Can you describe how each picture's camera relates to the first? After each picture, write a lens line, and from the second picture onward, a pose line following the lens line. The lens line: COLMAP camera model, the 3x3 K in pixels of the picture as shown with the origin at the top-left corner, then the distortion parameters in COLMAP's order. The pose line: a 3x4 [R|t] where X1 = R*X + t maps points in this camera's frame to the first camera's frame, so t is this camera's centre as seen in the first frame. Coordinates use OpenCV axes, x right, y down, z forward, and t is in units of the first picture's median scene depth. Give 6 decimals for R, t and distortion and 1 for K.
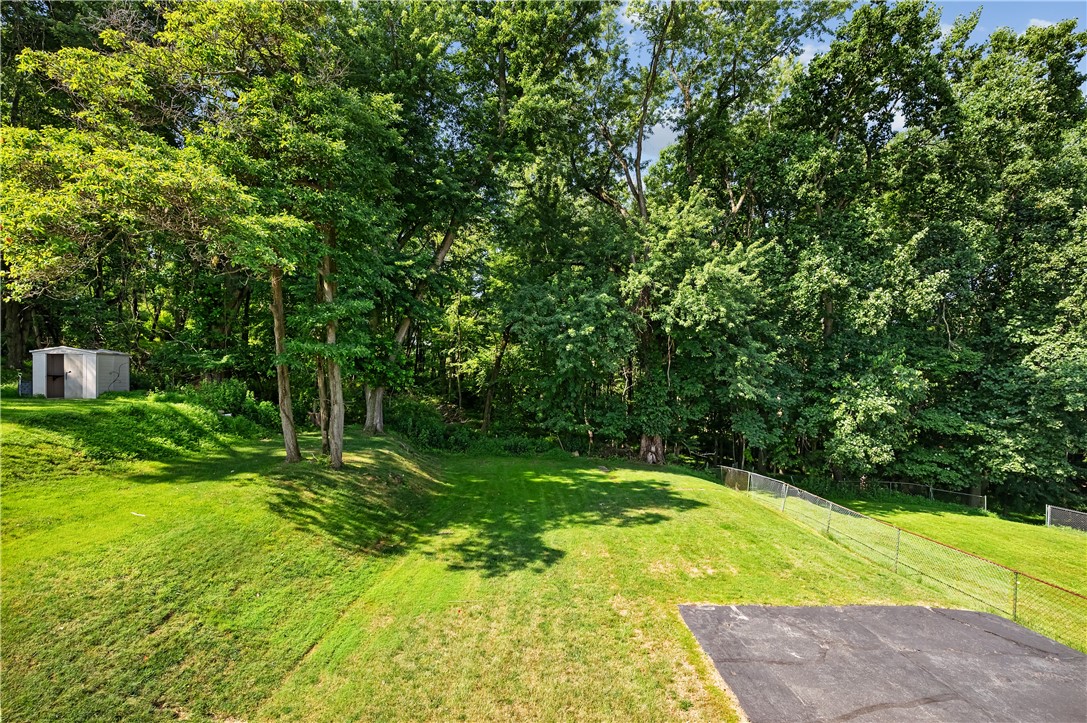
lens RADIAL K [[459.2, 0, 562.7], [0, 459.2, 390.8], [0, 0, 1]] dist [-0.000692, 0.000852]
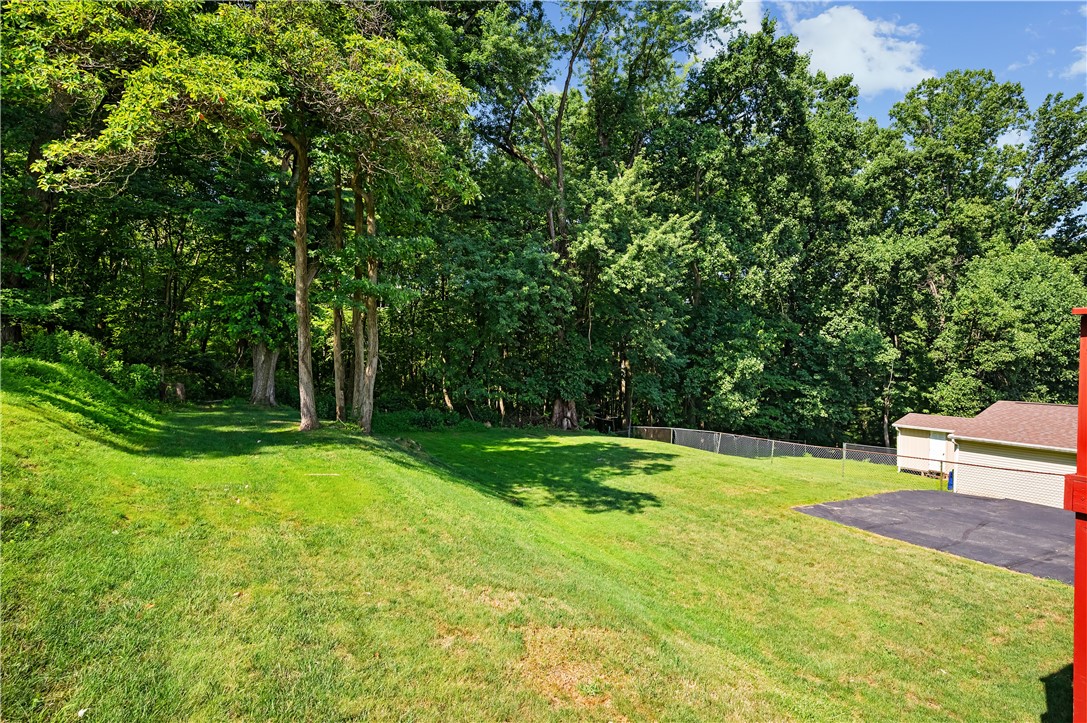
lens RADIAL K [[556.4, 0, 519.0], [0, 556.4, 363.1], [0, 0, 1]] dist [0.004536, 0.000153]
pose [[0.900510, -0.005150, 0.434805, -0.478115], [0.012413, 0.999827, -0.013867, 0.038464], [-0.434658, 0.017885, 0.900418, -0.024177]]
